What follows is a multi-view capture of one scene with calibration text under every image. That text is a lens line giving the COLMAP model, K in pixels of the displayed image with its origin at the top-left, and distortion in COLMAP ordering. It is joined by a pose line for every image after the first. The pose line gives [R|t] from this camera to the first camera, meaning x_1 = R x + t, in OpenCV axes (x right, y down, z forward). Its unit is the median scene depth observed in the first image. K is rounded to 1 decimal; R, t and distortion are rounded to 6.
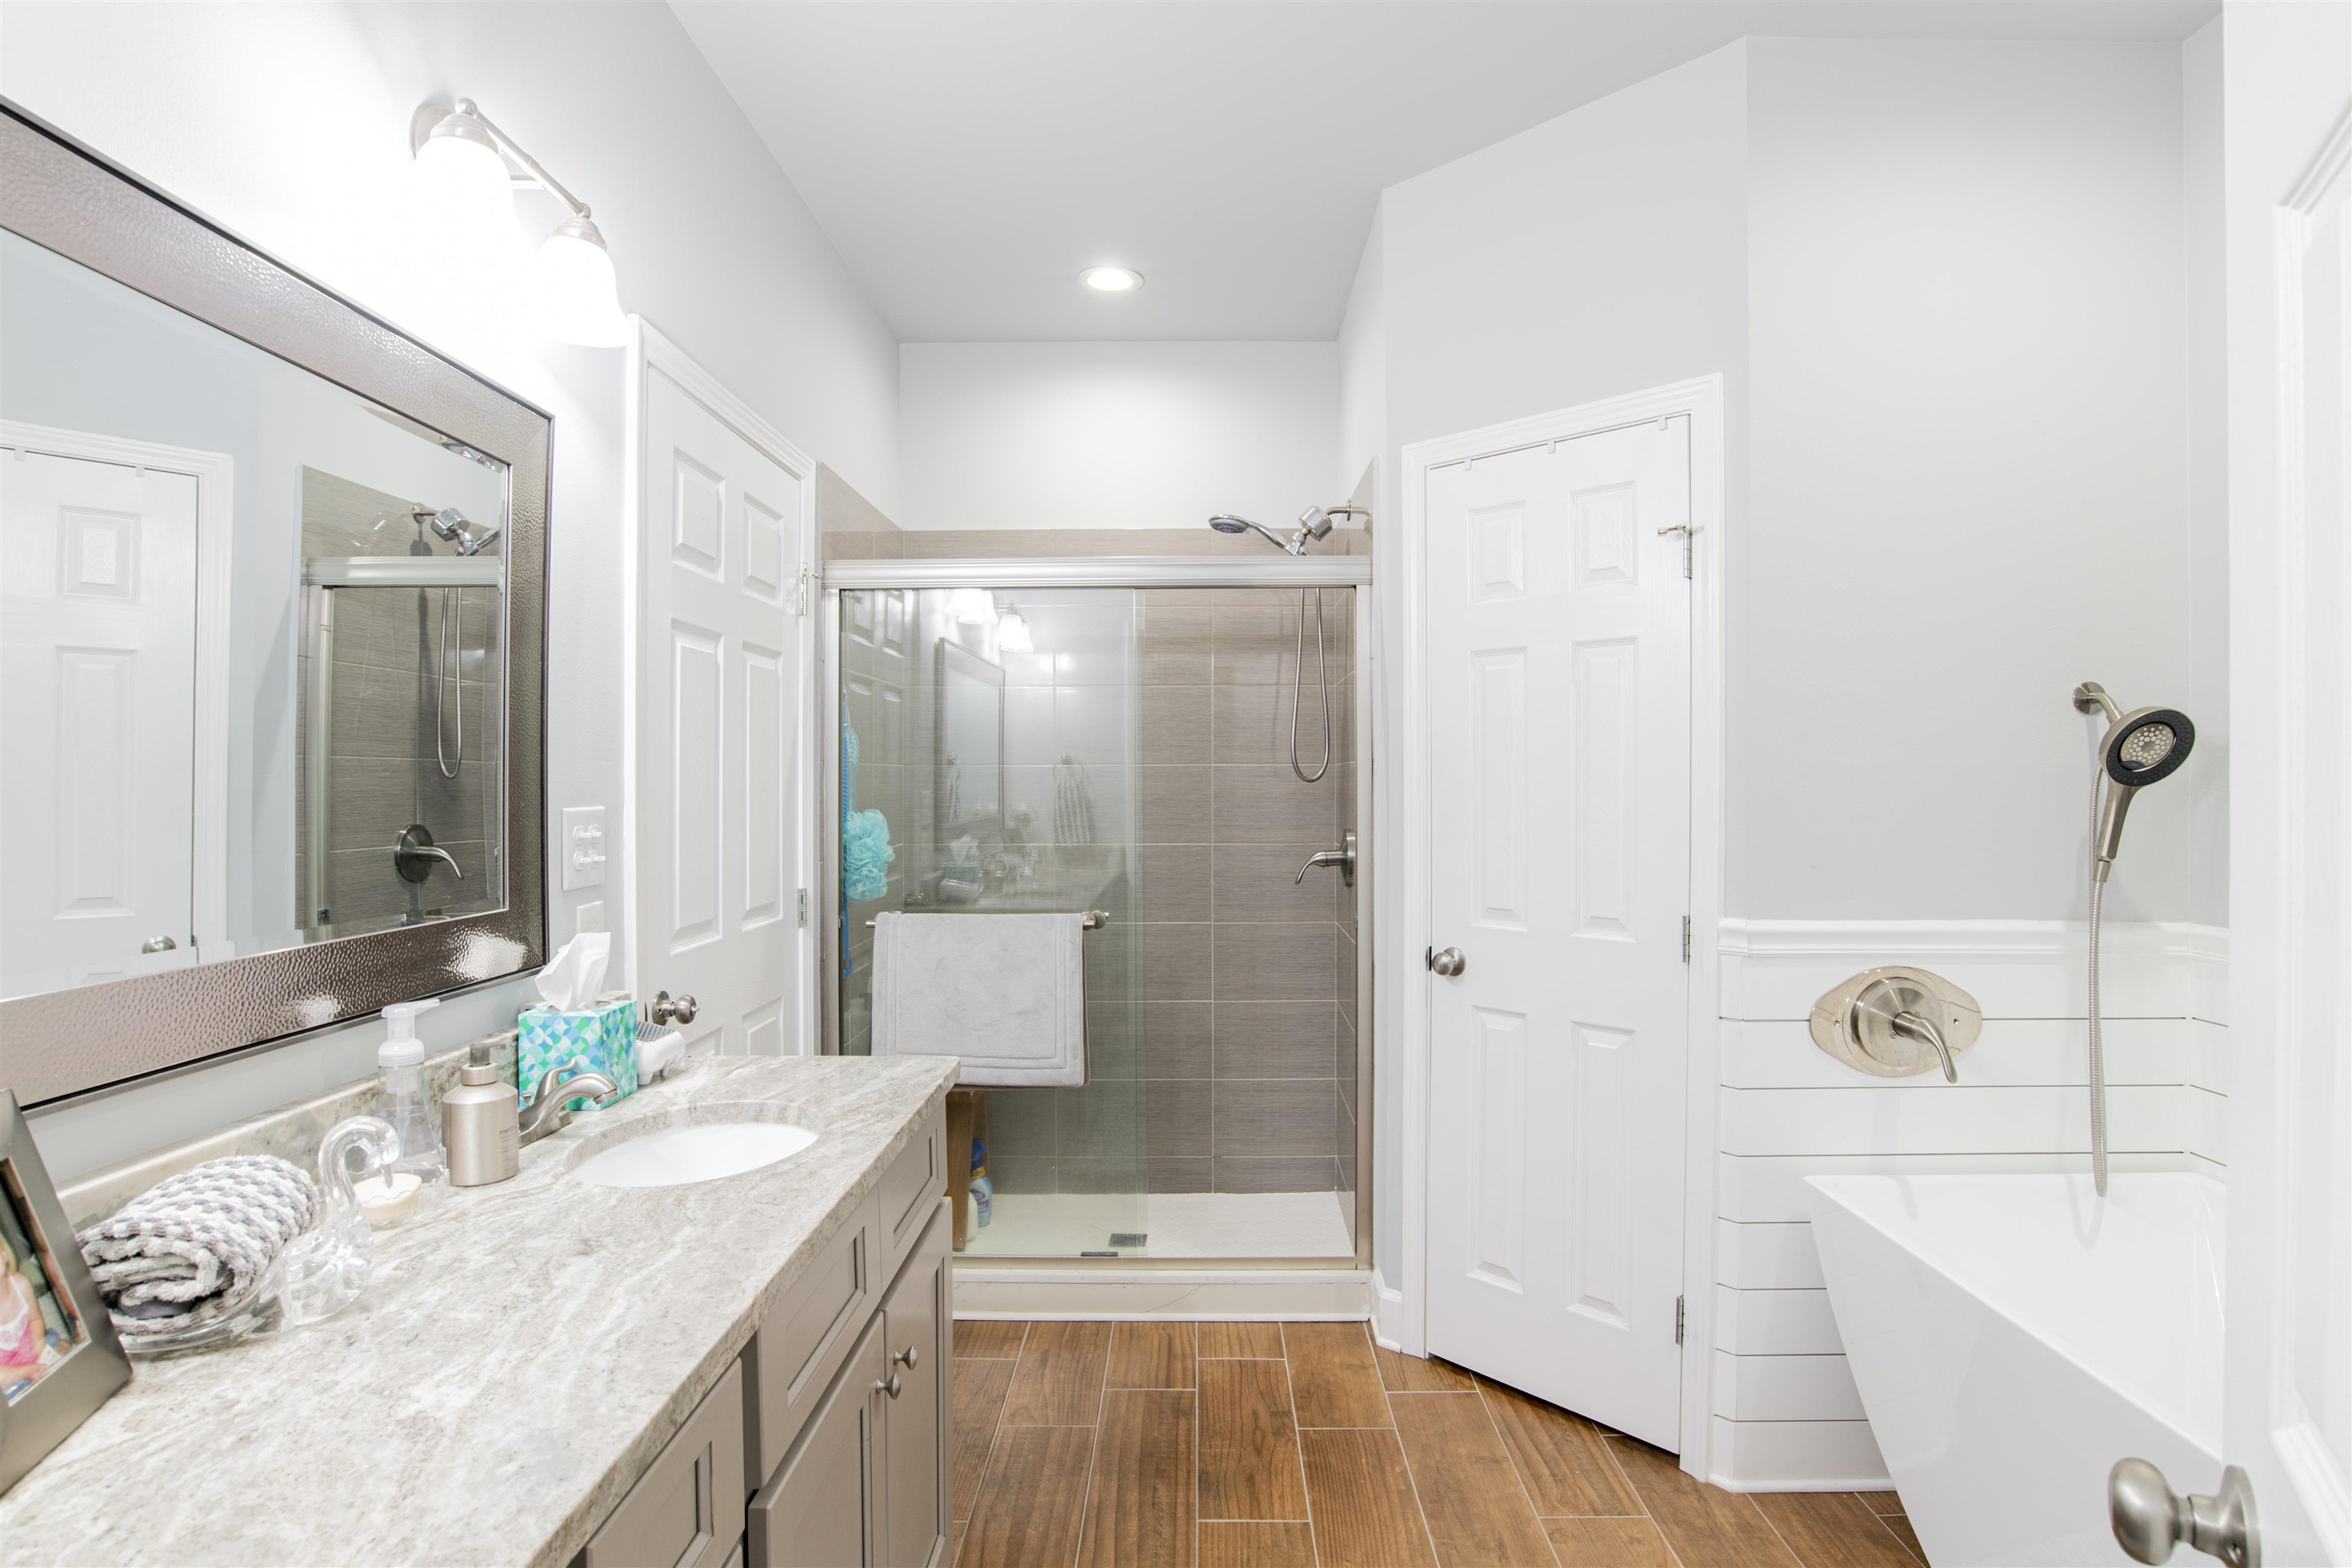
lens RADIAL K [[1186.8, 0, 1174.1], [0, 1186.8, 781.3], [0, 0, 1]] dist [-0.039947, 0.008413]
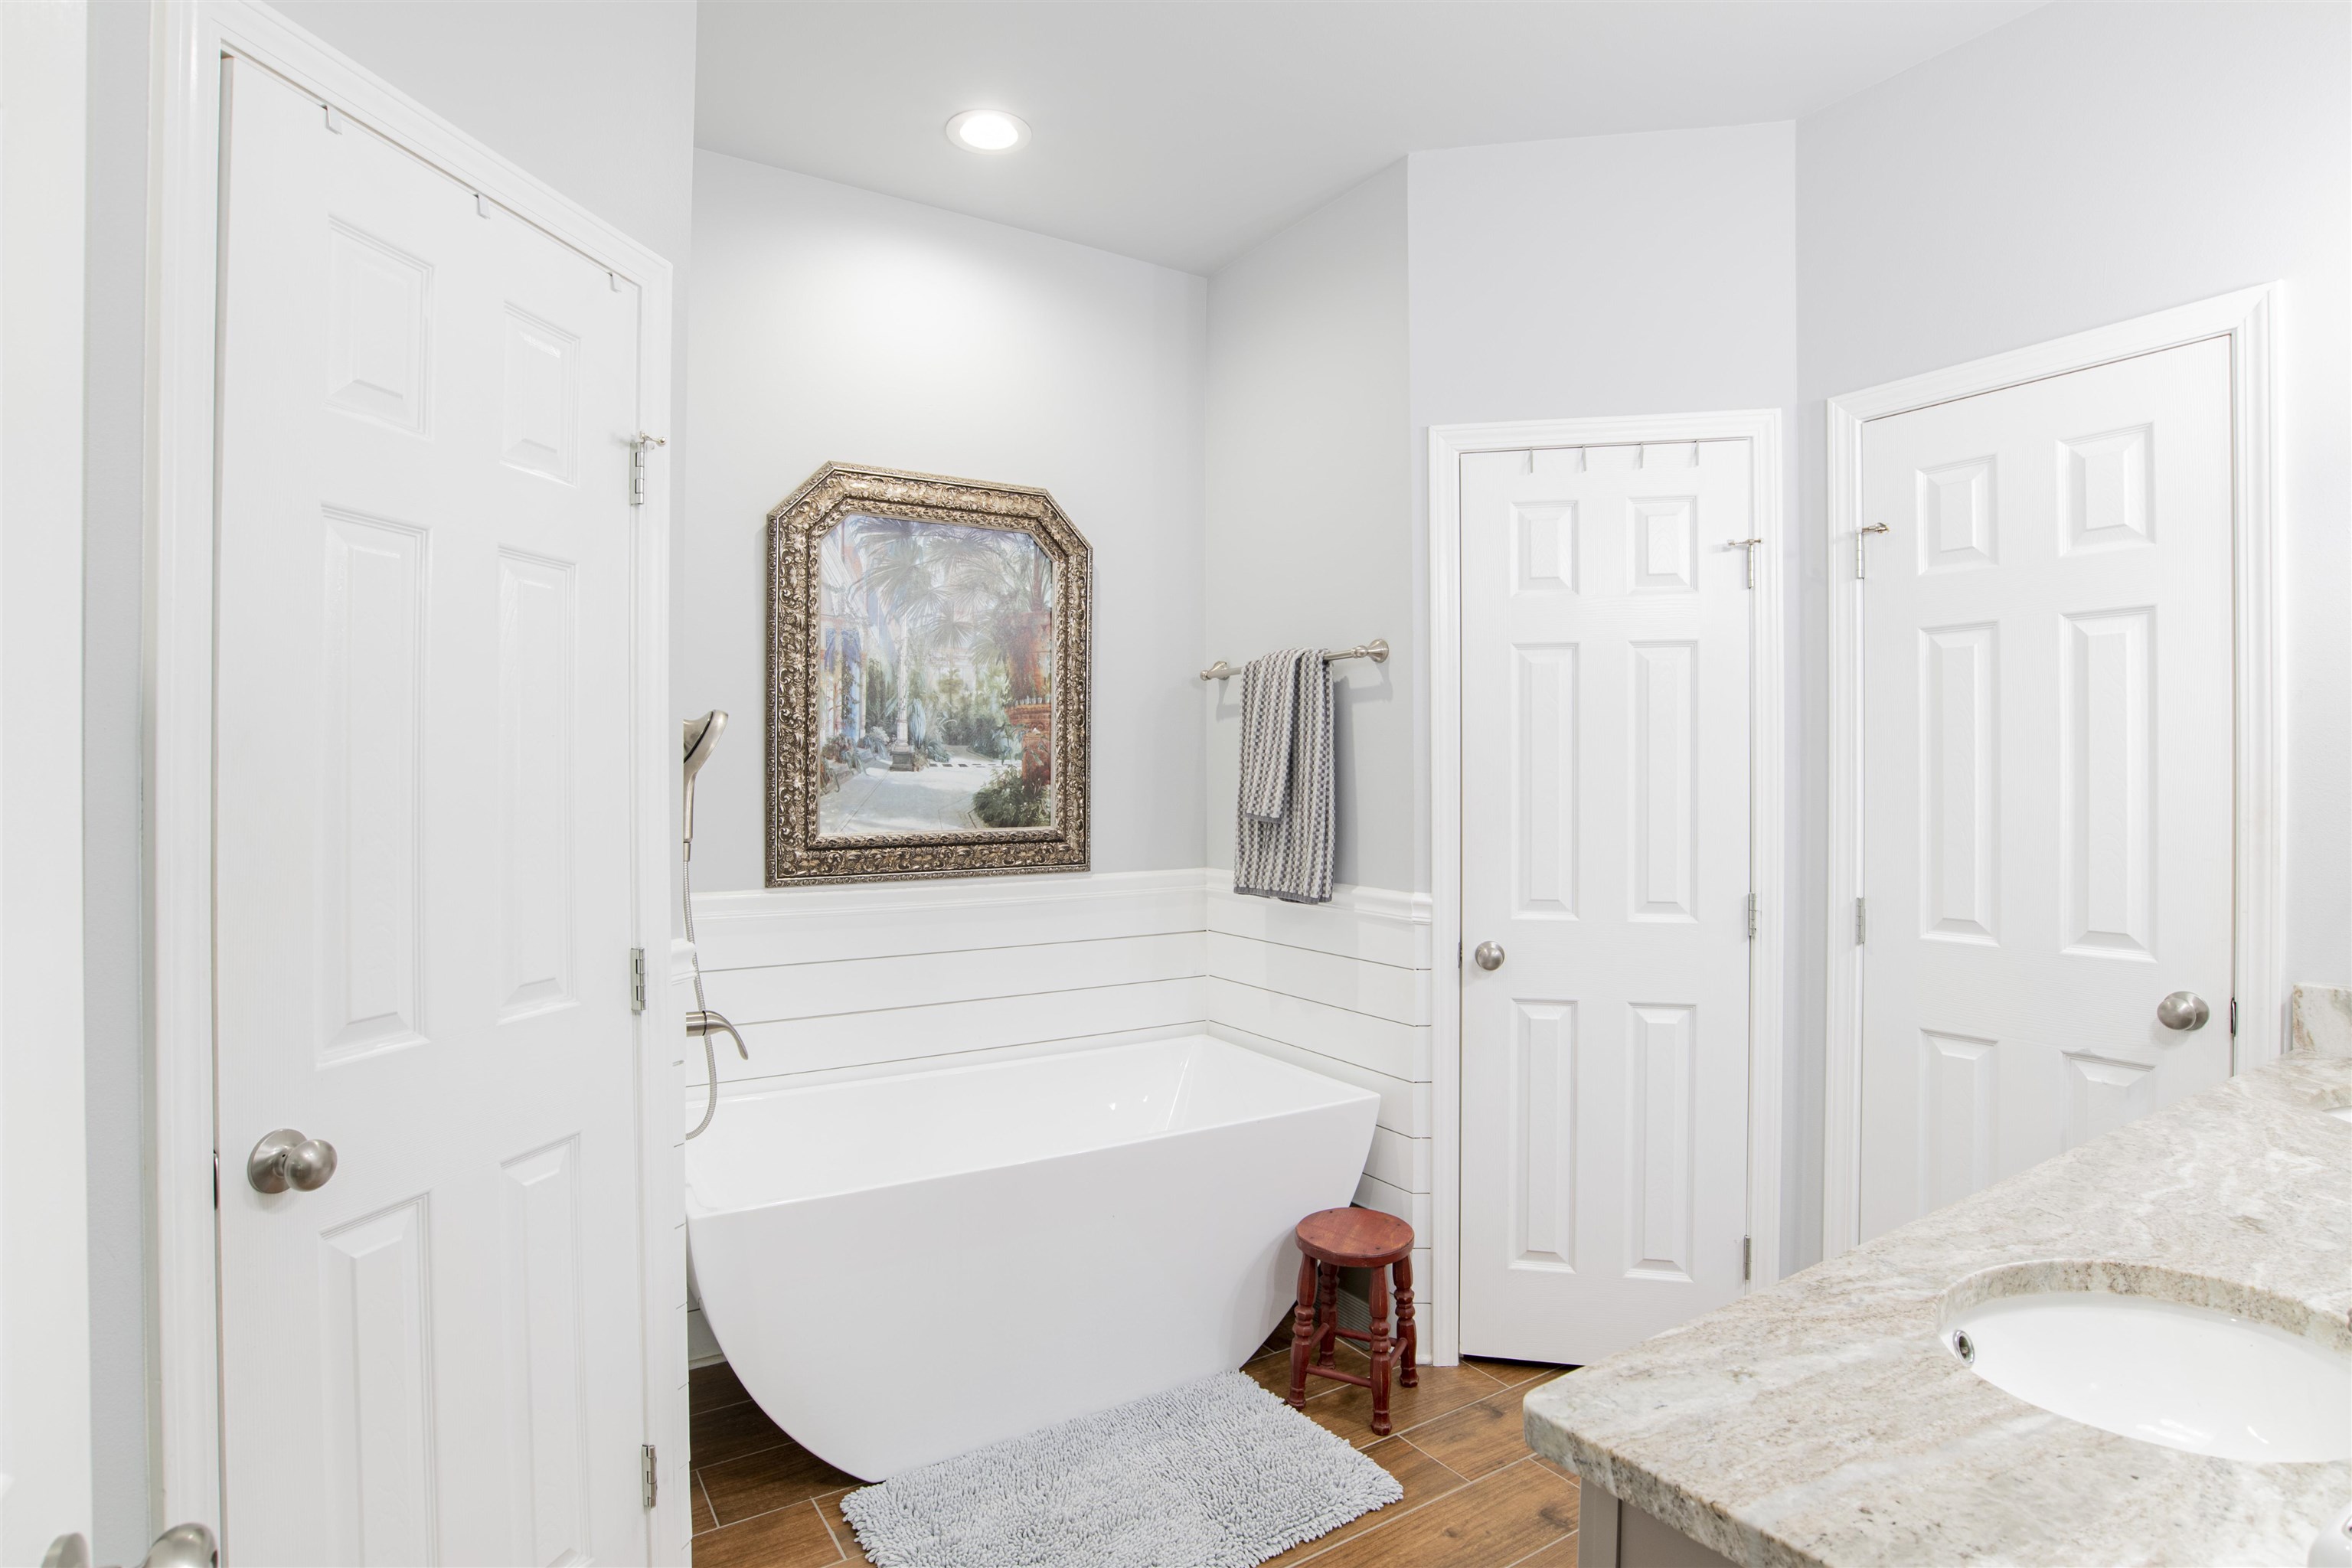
lens RADIAL K [[1186.8, 0, 1169.5], [0, 1186.8, 785.5], [0, 0, 1]] dist [-0.039947, 0.008413]
pose [[-0.544866, -0.002475, 0.838520, -0.815434], [0.000033, 0.999996, 0.002973, 0.009020], [-0.838523, 0.001647, -0.544863, 2.311968]]
